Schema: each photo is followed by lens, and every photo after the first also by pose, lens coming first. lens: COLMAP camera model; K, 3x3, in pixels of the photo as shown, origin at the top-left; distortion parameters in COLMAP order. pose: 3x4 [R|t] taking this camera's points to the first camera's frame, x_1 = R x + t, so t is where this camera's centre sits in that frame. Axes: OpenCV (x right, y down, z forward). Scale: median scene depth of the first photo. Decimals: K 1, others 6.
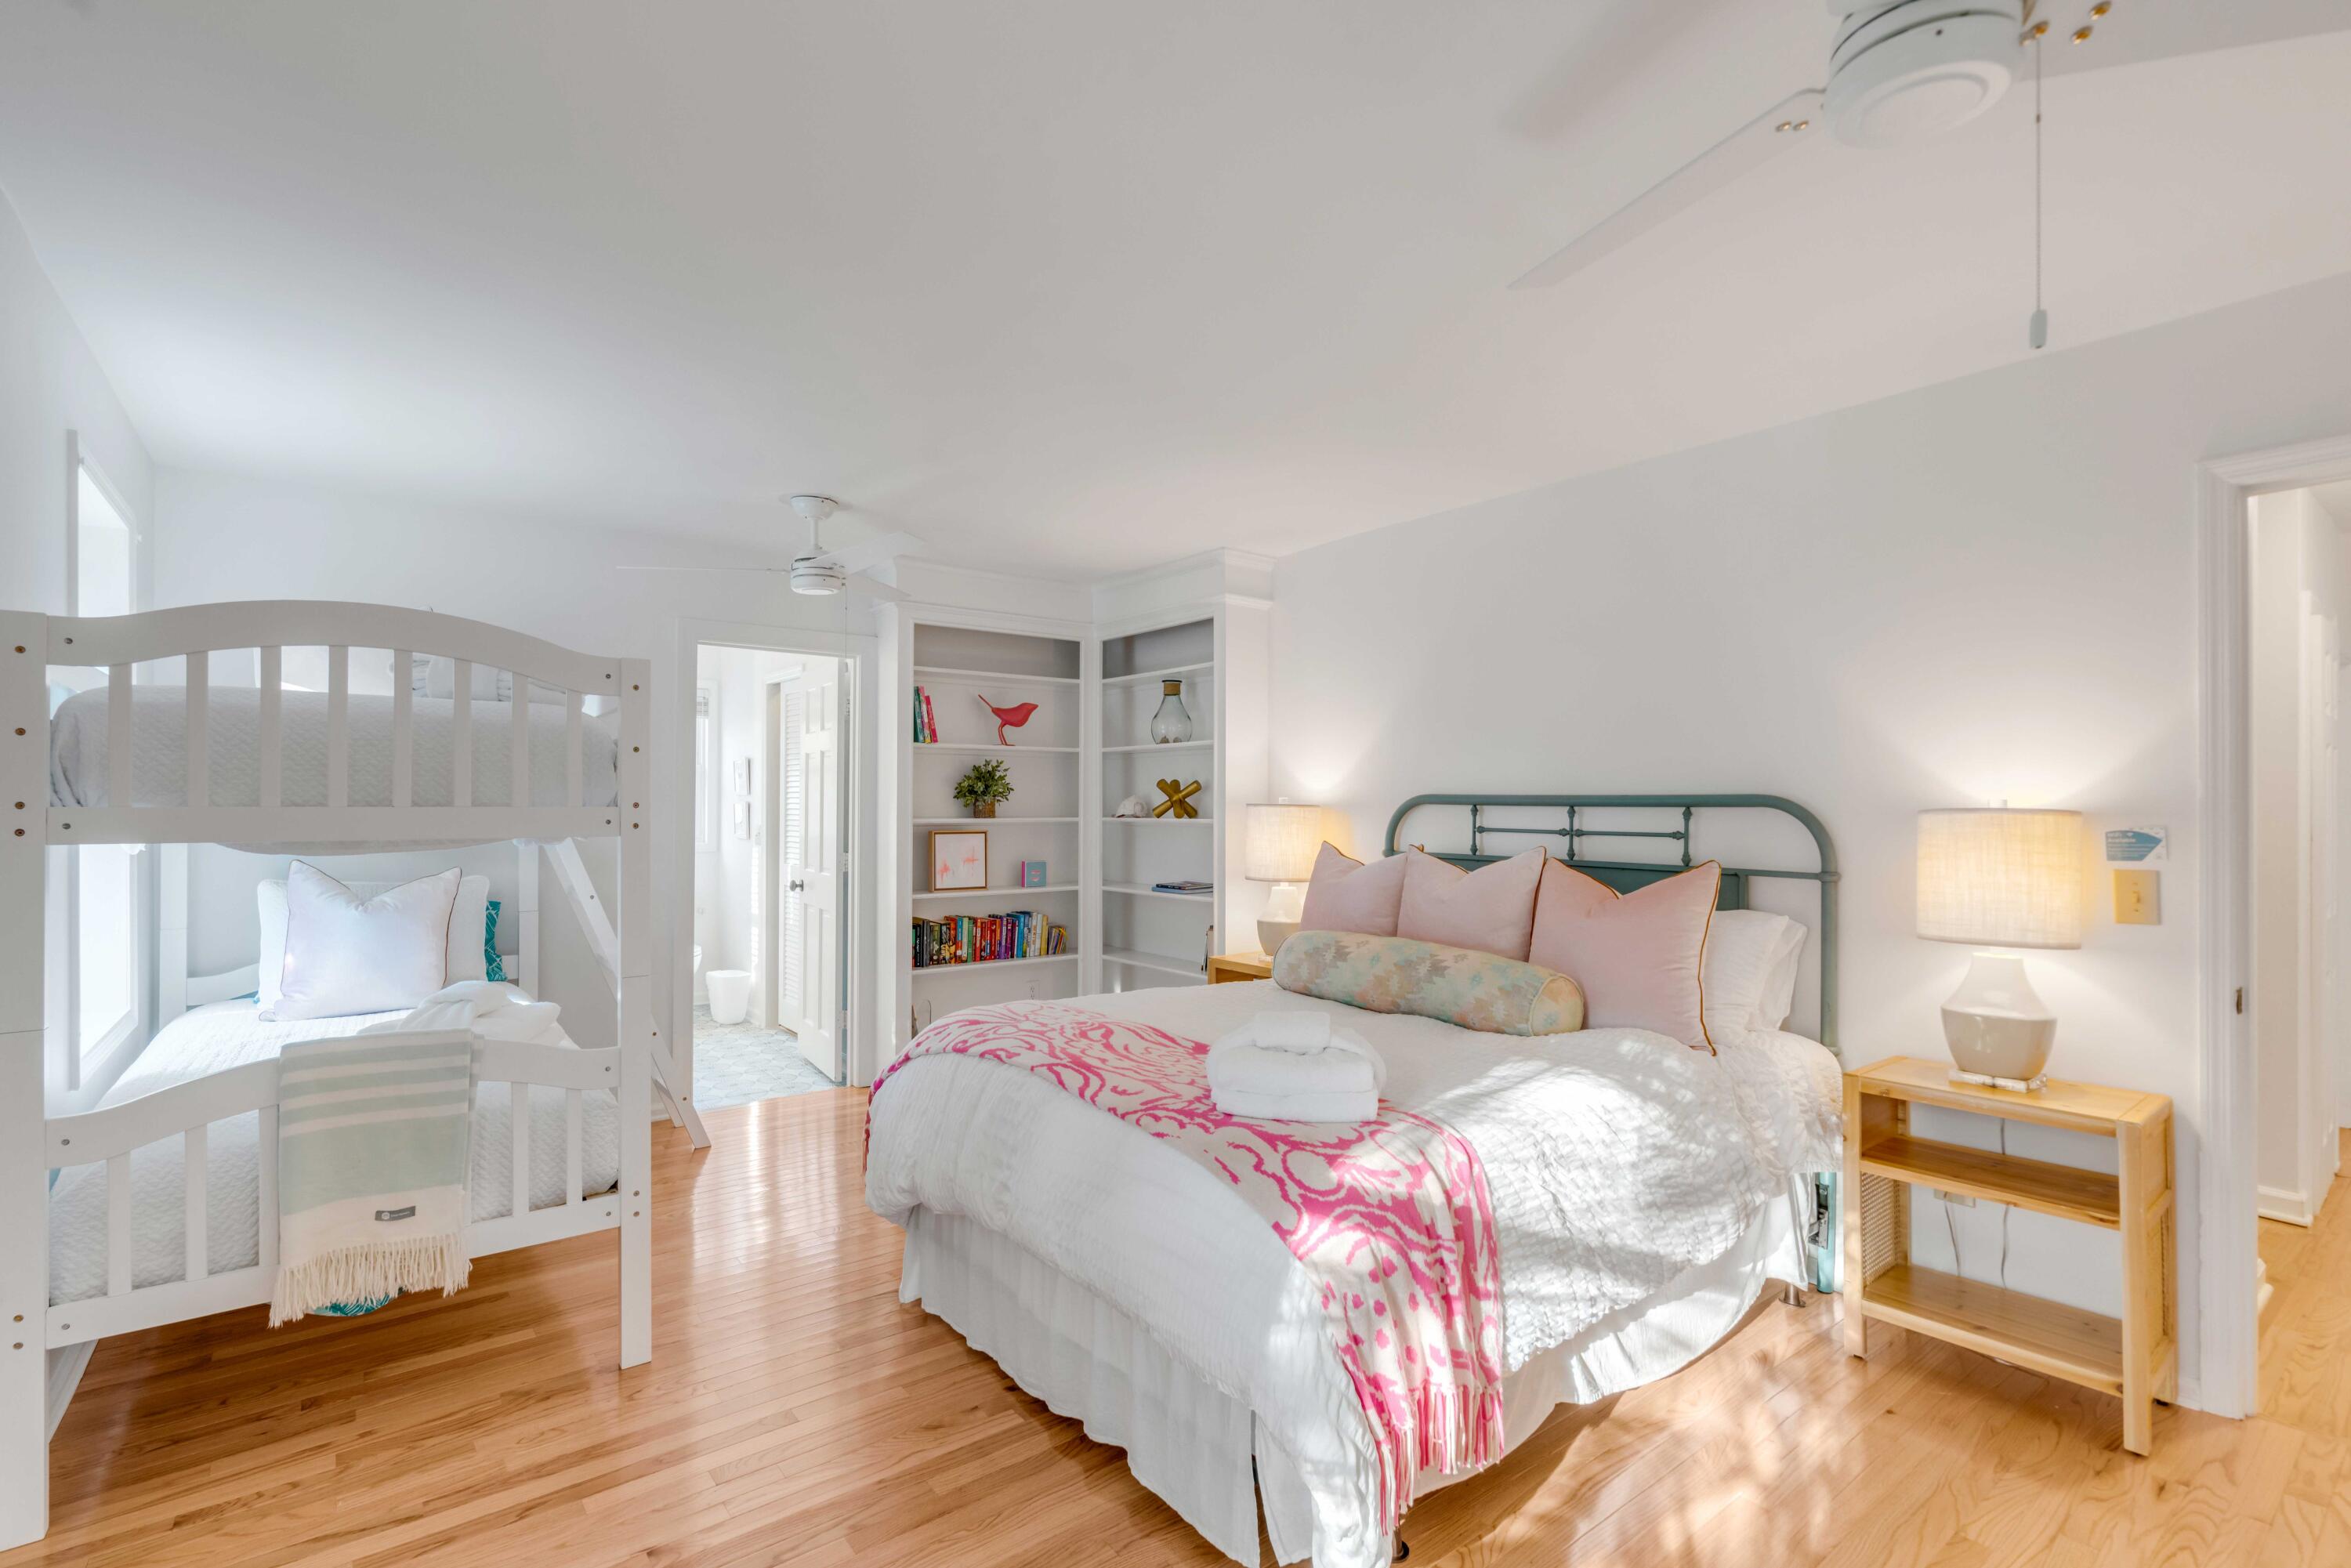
lens RADIAL K [[1084.5, 0, 1167.0], [0, 1084.5, 811.5], [0, 0, 1]] dist [0.002789, 0.001290]
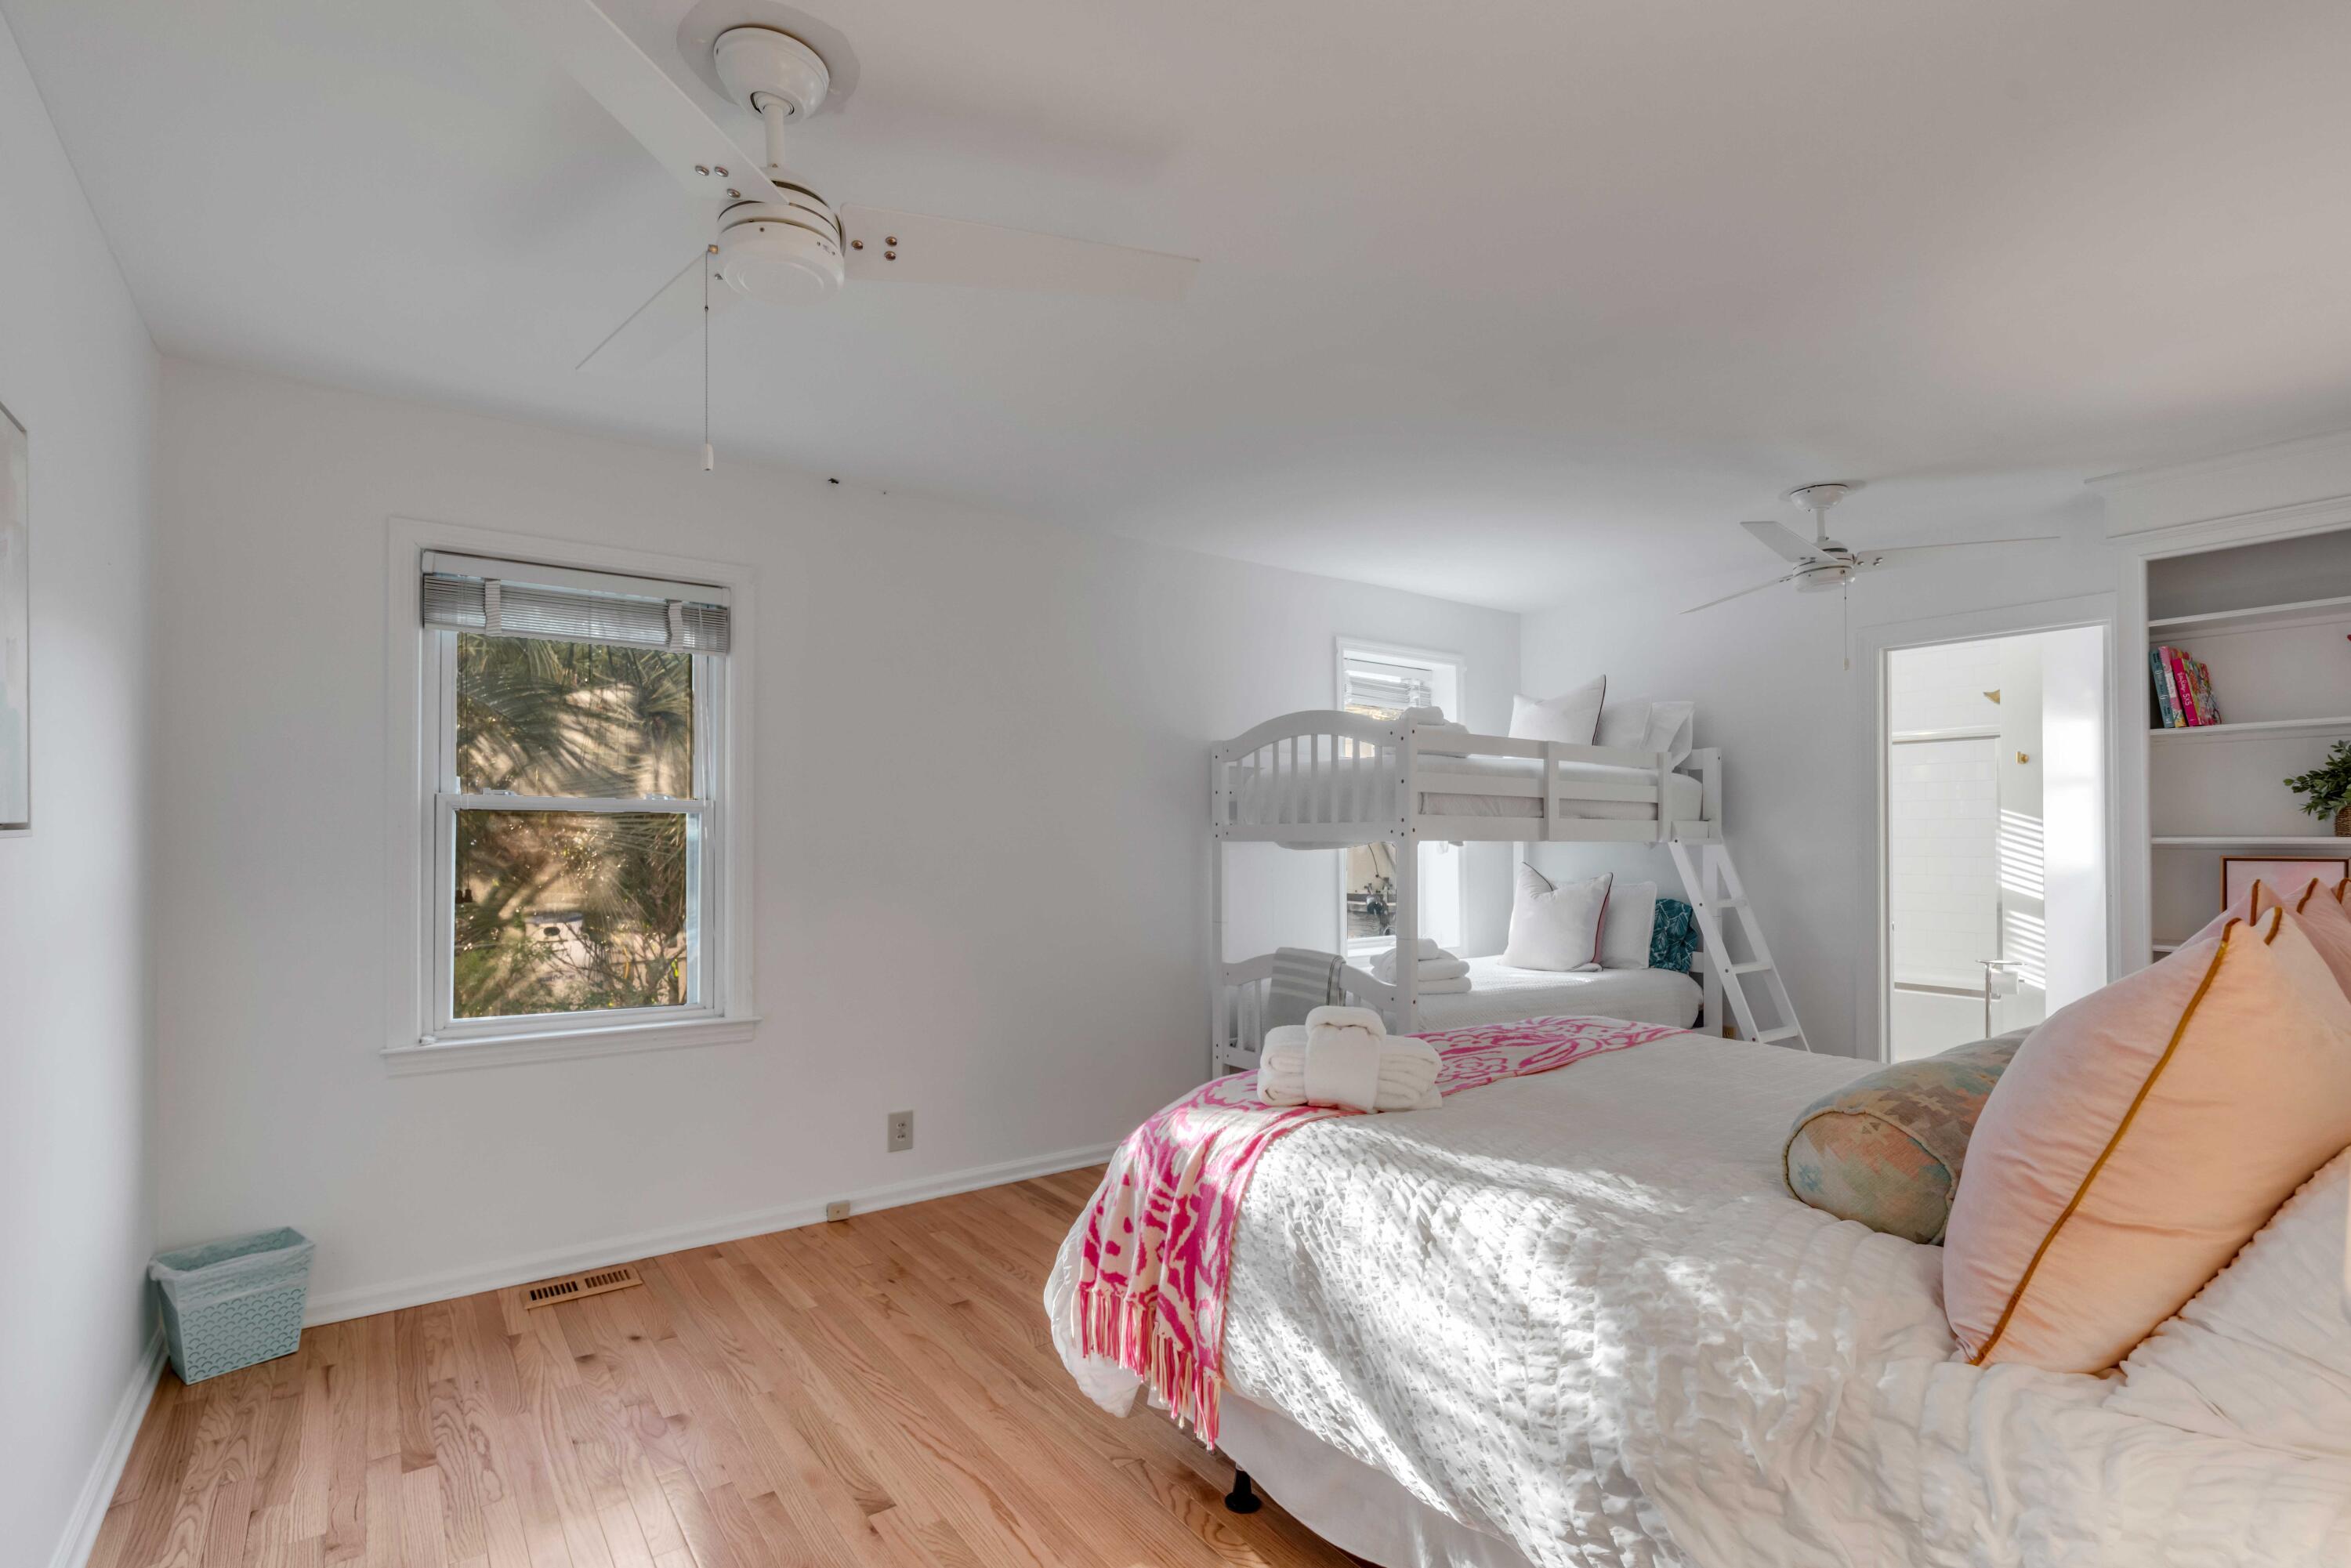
lens RADIAL K [[1084.5, 0, 1167.0], [0, 1084.5, 811.5], [0, 0, 1]] dist [0.002789, 0.001290]
pose [[-0.016447, -0.026825, -0.999505, 0.742735], [0.002194, 0.999637, -0.026865, 0.013816], [0.999862, -0.002635, -0.016382, 0.537738]]
